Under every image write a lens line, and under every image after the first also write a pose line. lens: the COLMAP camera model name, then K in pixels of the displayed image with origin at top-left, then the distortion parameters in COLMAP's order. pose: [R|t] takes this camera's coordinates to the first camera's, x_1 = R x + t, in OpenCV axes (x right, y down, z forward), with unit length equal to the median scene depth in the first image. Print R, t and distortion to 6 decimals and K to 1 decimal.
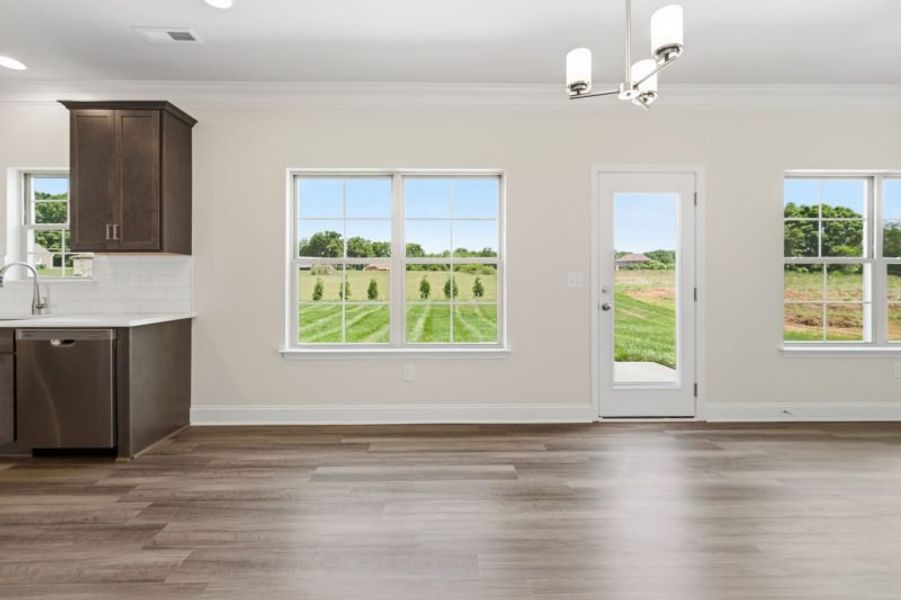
lens RADIAL K [[374.0, 0, 447.8], [0, 374.0, 284.1], [0, 0, 1]] dist [-0.001171, -0.000230]
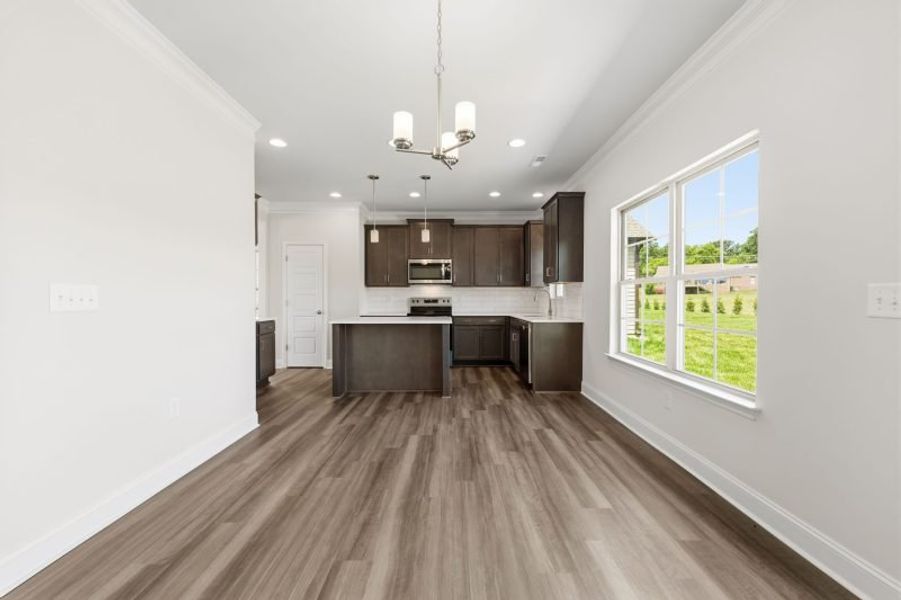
lens RADIAL K [[368.2, 0, 448.3], [0, 368.2, 294.8], [0, 0, 1]] dist [0.017528, 0.000074]
pose [[-0.028358, -0.009416, -0.999553, 0.821681], [-0.008146, 0.999925, -0.009188, -0.005675], [0.999565, 0.007882, -0.028433, 0.488551]]
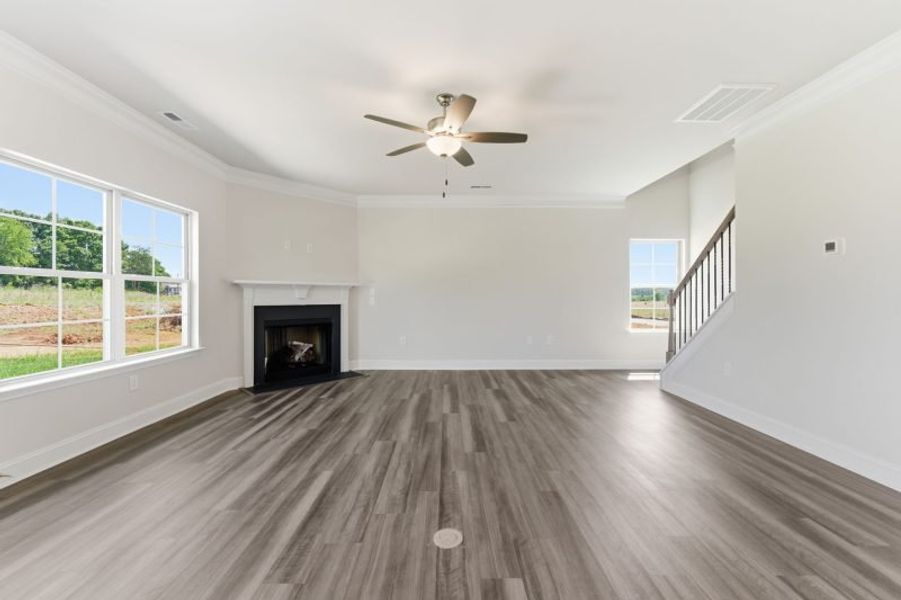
lens RADIAL K [[368.2, 0, 448.3], [0, 368.2, 294.8], [0, 0, 1]] dist [0.017528, 0.000074]
pose [[0.015568, 0.002069, 0.999877, 0.183607], [0.011543, 0.999931, -0.002249, -0.002646], [-0.999812, 0.011577, 0.015543, 0.109435]]
